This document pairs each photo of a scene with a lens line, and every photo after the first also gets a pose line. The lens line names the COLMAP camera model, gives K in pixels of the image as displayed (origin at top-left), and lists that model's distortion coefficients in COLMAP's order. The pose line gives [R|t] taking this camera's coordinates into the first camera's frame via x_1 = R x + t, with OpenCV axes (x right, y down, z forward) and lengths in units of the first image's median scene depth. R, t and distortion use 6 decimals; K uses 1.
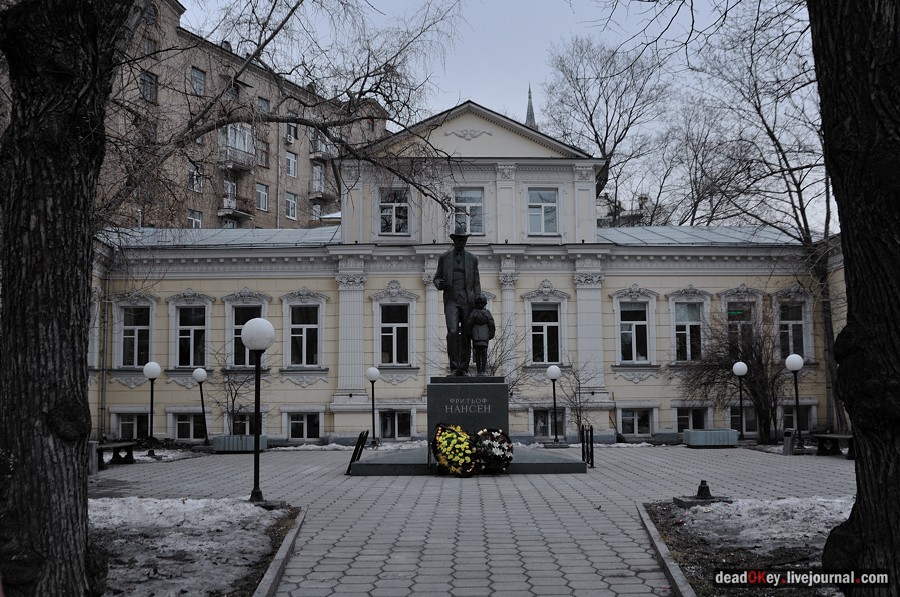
lens RADIAL K [[959.3, 0, 450.8], [0, 959.3, 317.2], [0, 0, 1]] dist [-0.137672, 0.177605]
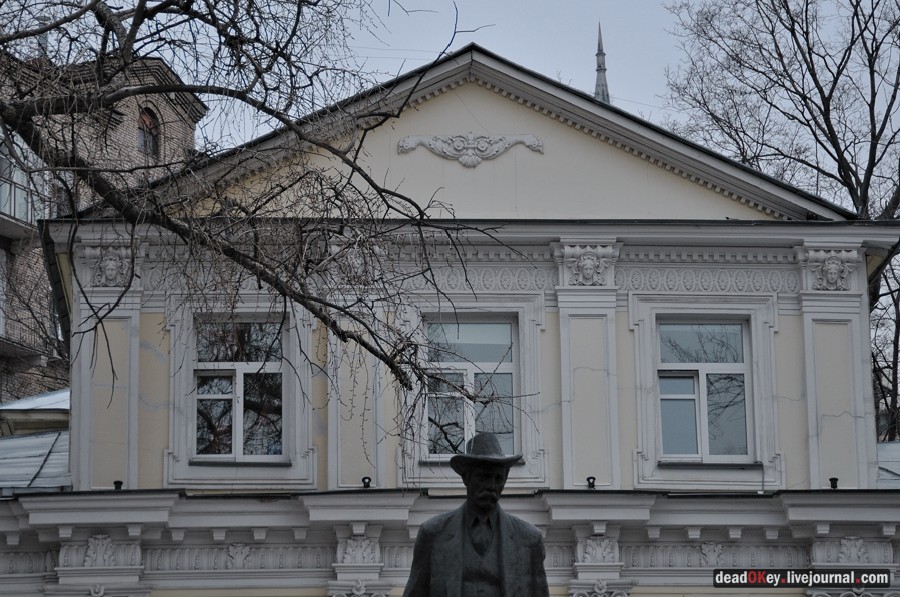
lens RADIAL K [[2798.3, 0, 449.1], [0, 2798.3, 285.0], [0, 0, 1]] dist [0.316276, 1.370483]
pose [[0.999606, 0.001100, 0.028059, -0.016272], [0.003116, 0.988718, -0.149758, -0.004565], [-0.027907, 0.149786, 0.988325, 0.072417]]
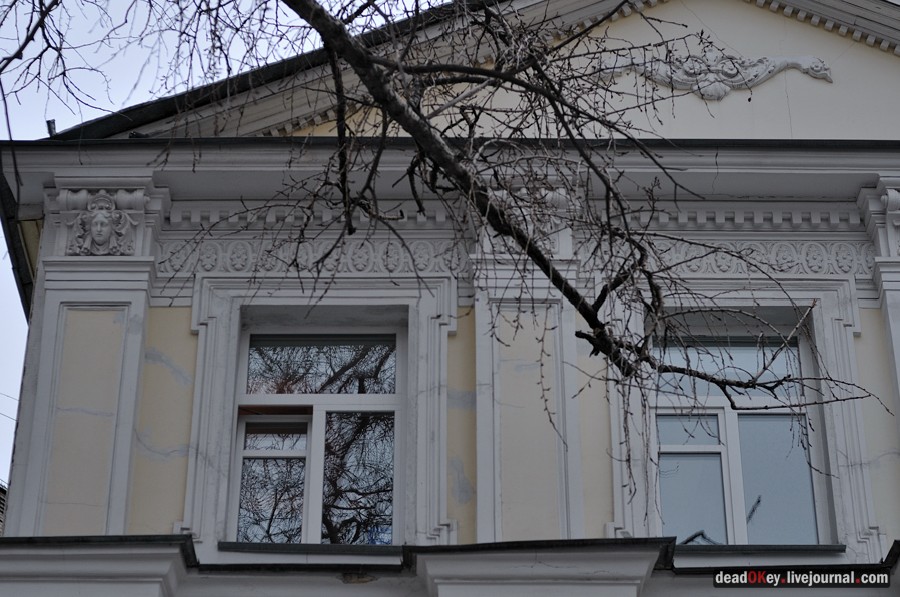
lens RADIAL K [[1995.2, 0, 450.0], [0, 1995.2, 298.5], [0, 0, 1]] dist [-0.023182, -0.310288]
pose [[0.999582, -0.005319, -0.028426, -0.025136], [-0.008470, 0.885983, -0.463641, 0.041447], [0.027651, 0.463688, 0.885567, 0.702141]]
